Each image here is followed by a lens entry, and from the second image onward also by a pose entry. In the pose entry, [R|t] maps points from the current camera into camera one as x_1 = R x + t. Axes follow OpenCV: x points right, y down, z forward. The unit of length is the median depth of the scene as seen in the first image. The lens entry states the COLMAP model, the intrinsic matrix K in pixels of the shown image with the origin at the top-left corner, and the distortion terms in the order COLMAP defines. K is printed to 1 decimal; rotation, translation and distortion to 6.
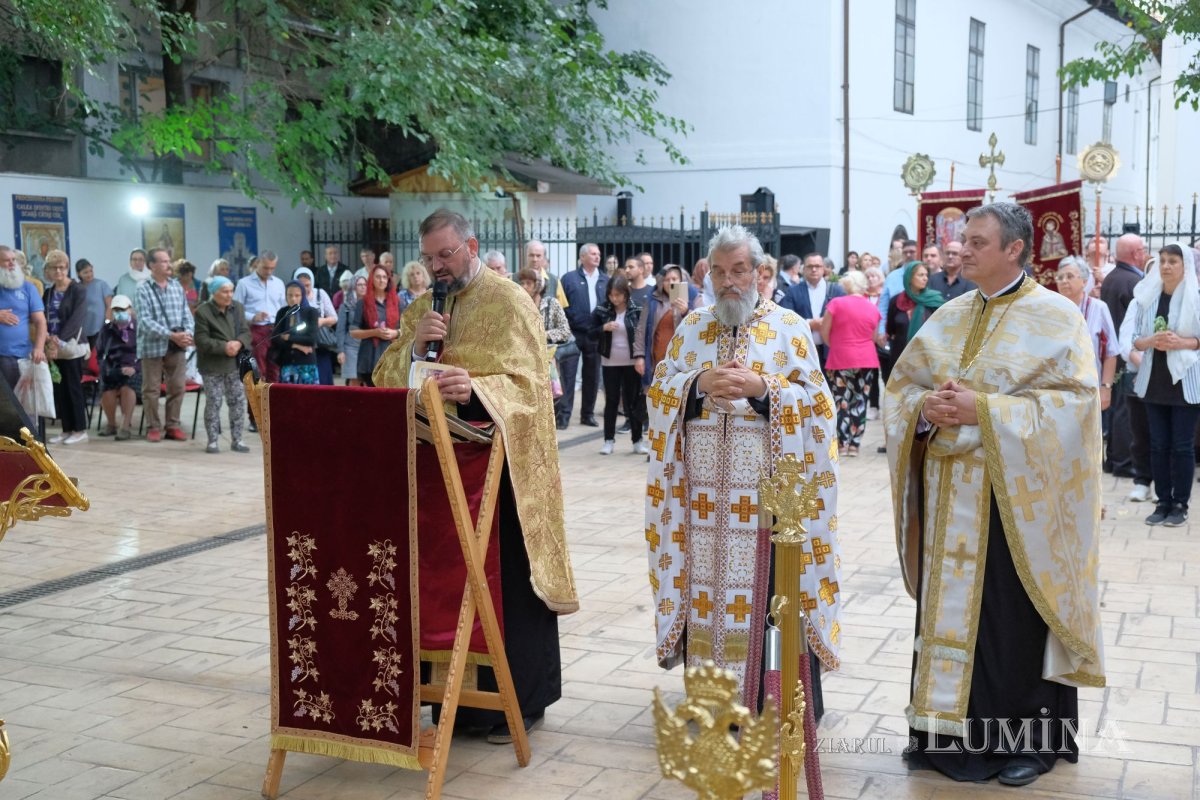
lens RADIAL K [[1356.6, 0, 599.0], [0, 1356.6, 406.2], [0, 0, 1]] dist [0.048838, 0.000000]
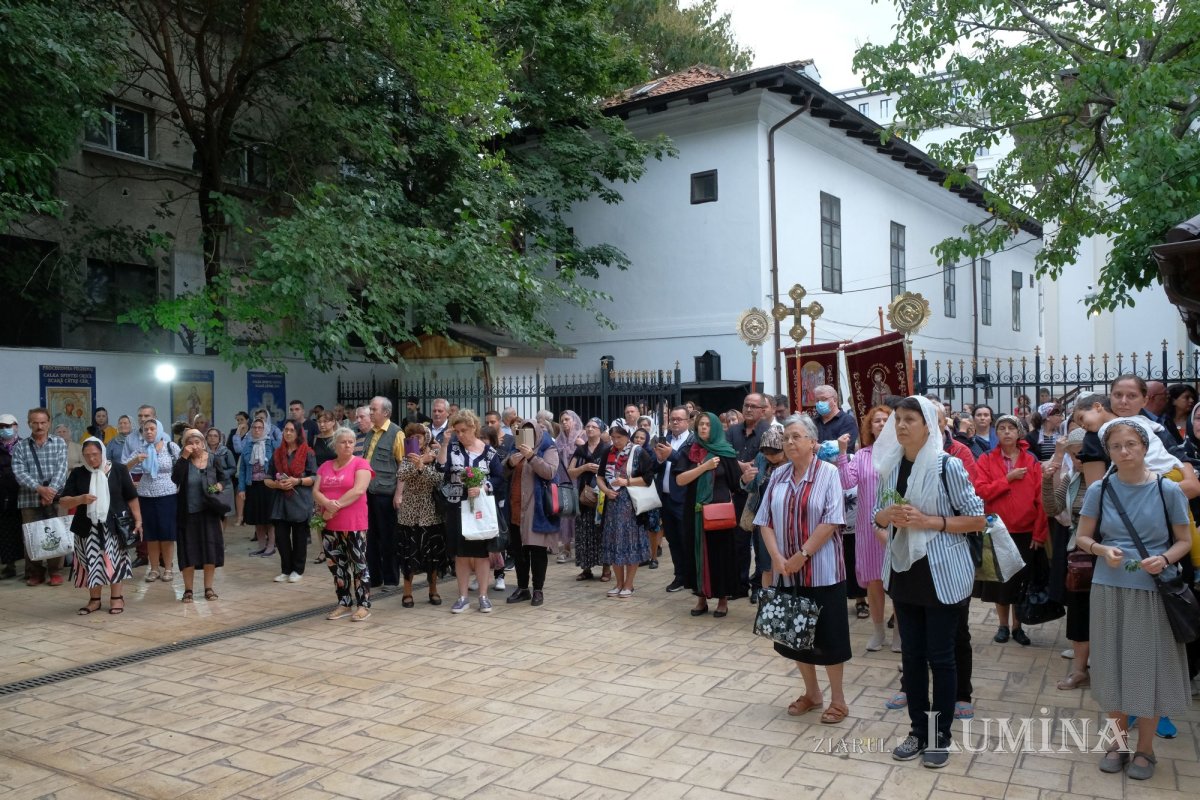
lens RADIAL K [[917.5, 0, 596.8], [0, 917.5, 399.3], [0, 0, 1]] dist [-0.023842, 0.006511]
pose [[0.994666, -0.012000, -0.102446, 0.196327], [0.000165, 0.993393, -0.114763, -0.038236], [0.103147, 0.114134, 0.988096, 0.314793]]
